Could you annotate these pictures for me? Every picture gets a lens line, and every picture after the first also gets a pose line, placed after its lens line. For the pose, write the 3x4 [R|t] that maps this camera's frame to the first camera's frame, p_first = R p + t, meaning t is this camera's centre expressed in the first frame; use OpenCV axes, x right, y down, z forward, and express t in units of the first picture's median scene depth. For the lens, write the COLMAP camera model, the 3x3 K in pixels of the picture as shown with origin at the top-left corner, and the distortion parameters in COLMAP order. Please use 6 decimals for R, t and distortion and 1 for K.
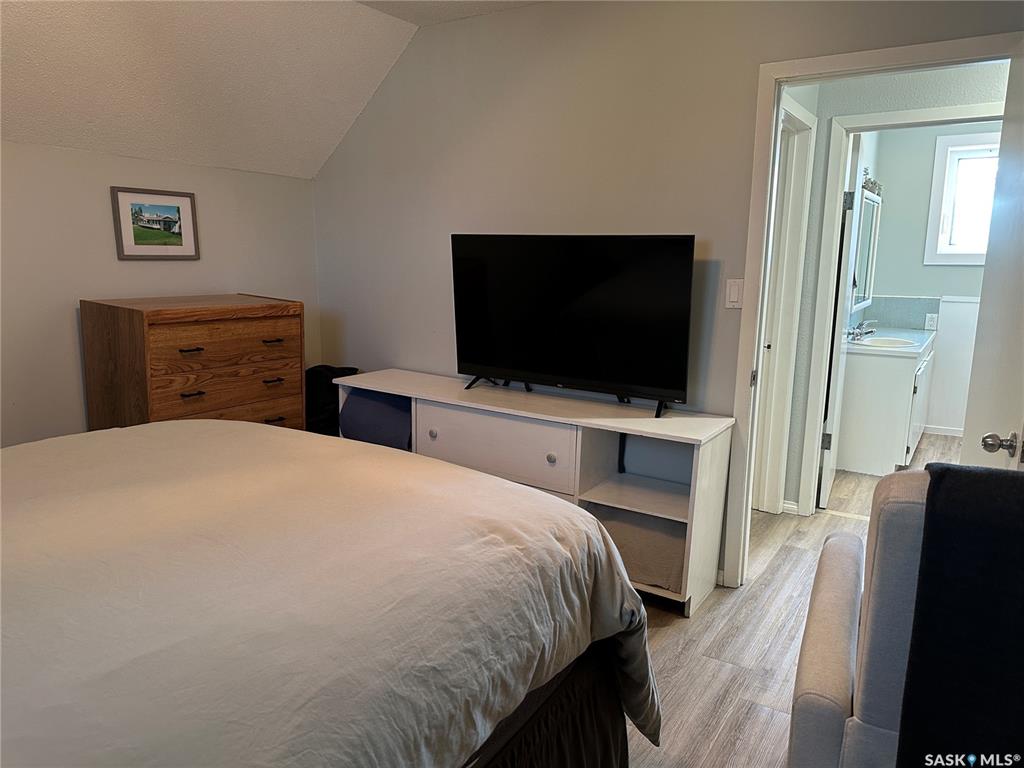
lens RADIAL K [[723.6, 0, 511.7], [0, 723.6, 383.0], [0, 0, 1]] dist [0.087369, -0.108340]
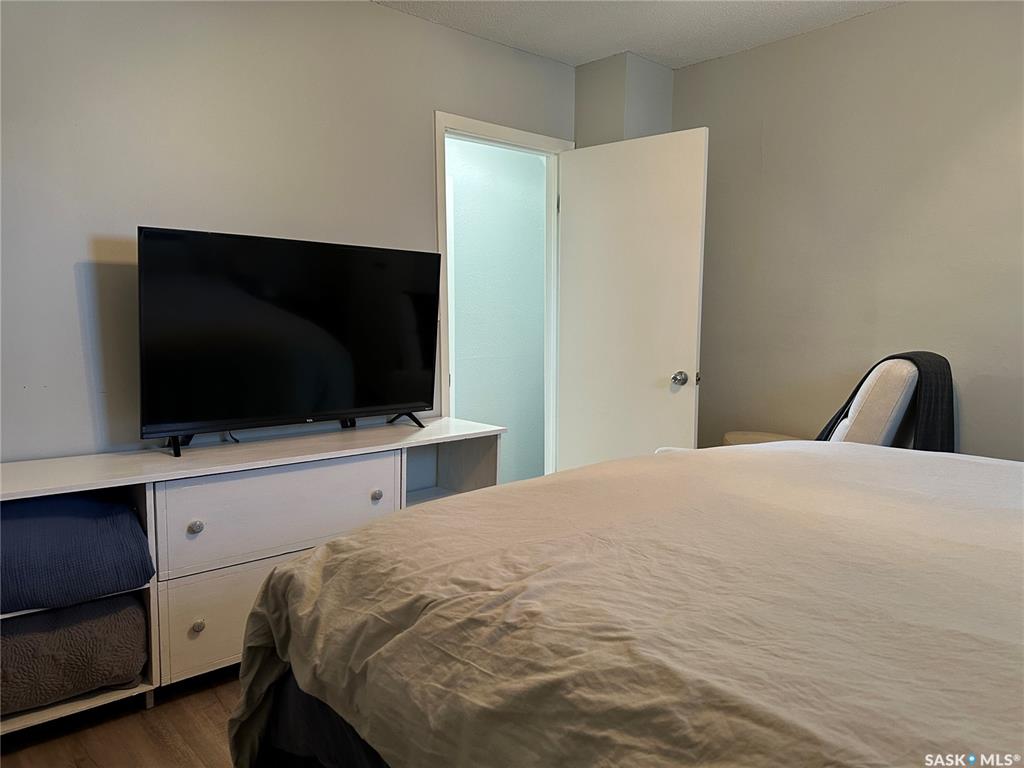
lens RADIAL K [[723.6, 0, 511.6], [0, 723.6, 381.9], [0, 0, 1]] dist [0.087369, -0.108340]
pose [[0.247311, -0.113191, 0.962302, -0.682289], [0.166839, 0.983294, 0.072783, -0.062522], [-0.954464, 0.142550, 0.262064, 0.547687]]
